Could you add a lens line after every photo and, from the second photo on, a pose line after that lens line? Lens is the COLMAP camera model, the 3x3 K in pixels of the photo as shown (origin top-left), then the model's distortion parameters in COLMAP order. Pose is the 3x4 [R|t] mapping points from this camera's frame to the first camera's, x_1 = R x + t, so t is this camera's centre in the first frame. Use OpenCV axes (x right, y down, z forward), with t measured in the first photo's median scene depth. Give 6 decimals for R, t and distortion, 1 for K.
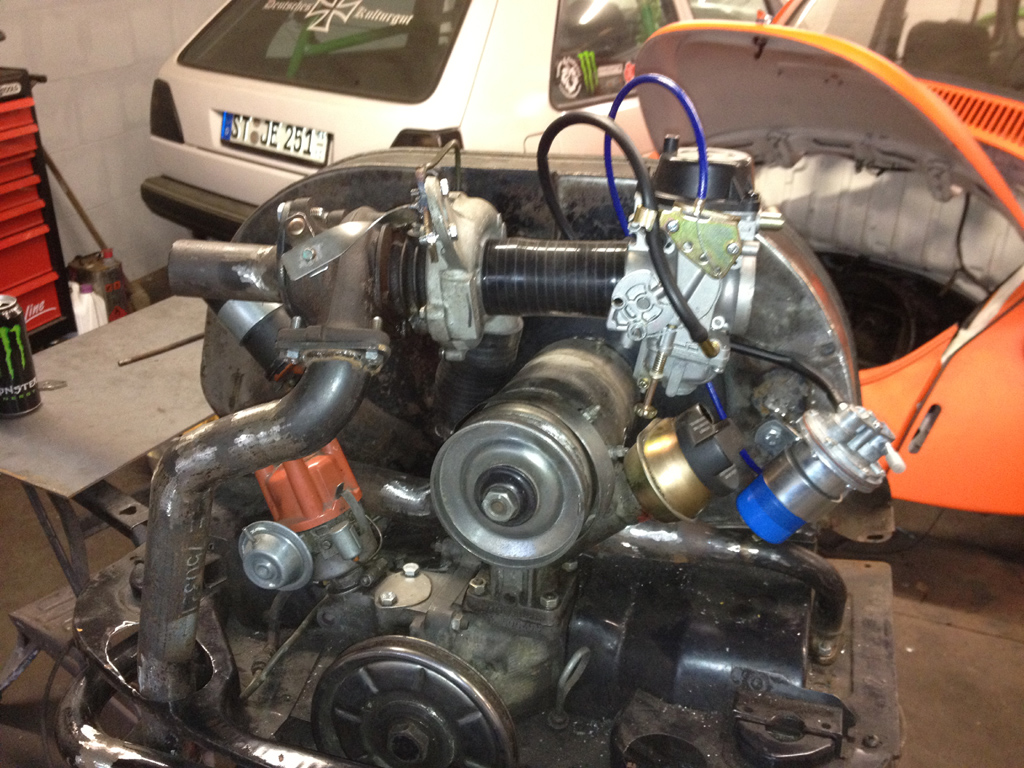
lens RADIAL K [[974.8, 0, 514.0], [0, 974.8, 386.8], [0, 0, 1]] dist [0.083283, -0.193593]
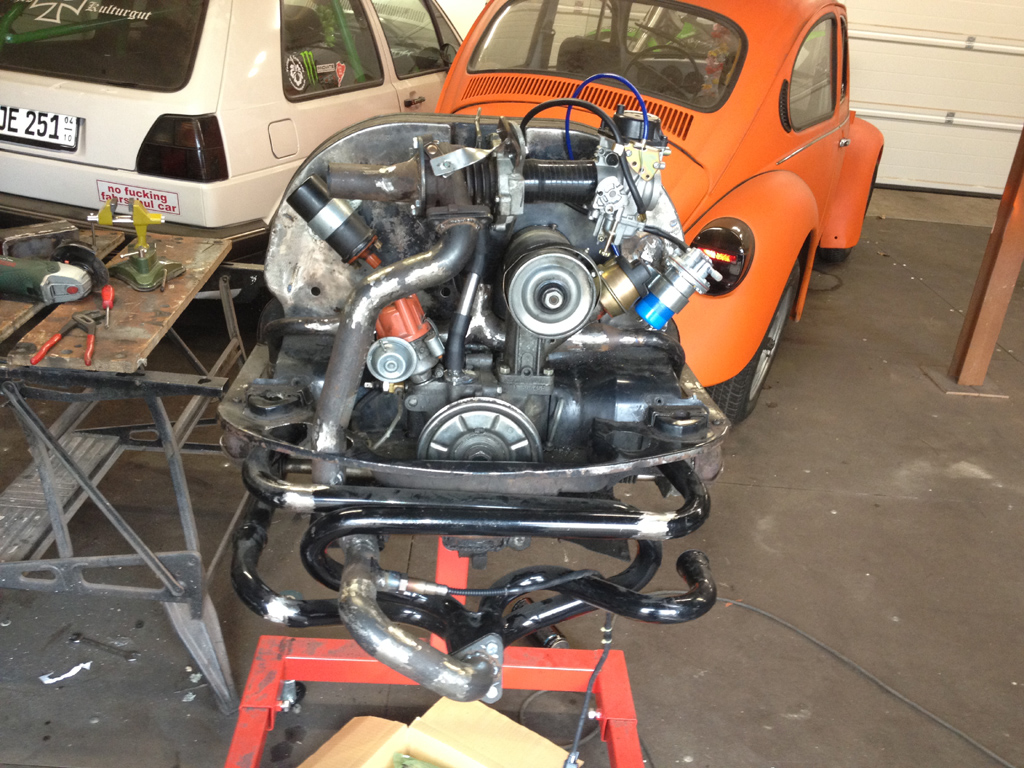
lens RADIAL K [[974.8, 0, 514.0], [0, 974.8, 386.8], [0, 0, 1]] dist [0.083283, -0.193593]
pose [[0.922448, -0.088829, 0.375764, -0.191476], [0.089305, 0.995873, 0.016188, 0.059579], [-0.375651, 0.018625, 0.926574, -0.168052]]
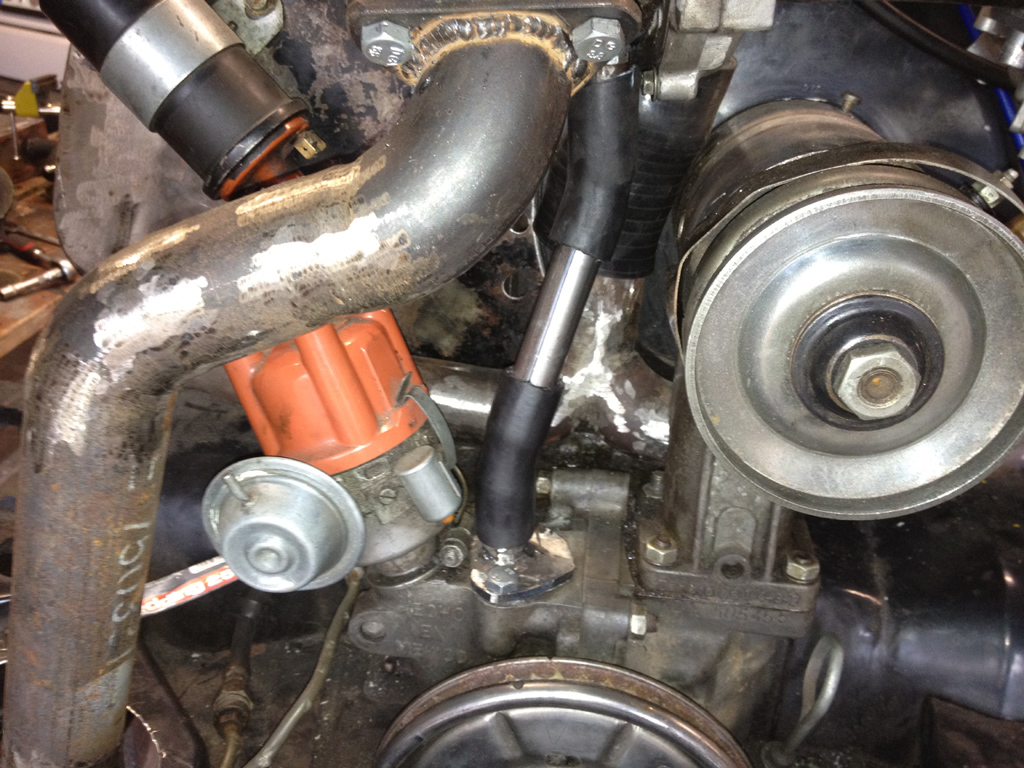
lens RADIAL K [[970.6, 0, 507.8], [0, 970.6, 384.5], [0, 0, 1]] dist [0.081698, -0.190251]
pose [[0.979357, -0.051542, 0.195458, -0.064003], [0.037555, 0.996506, 0.074604, 0.019483], [-0.198620, -0.065724, 0.977870, 0.141319]]
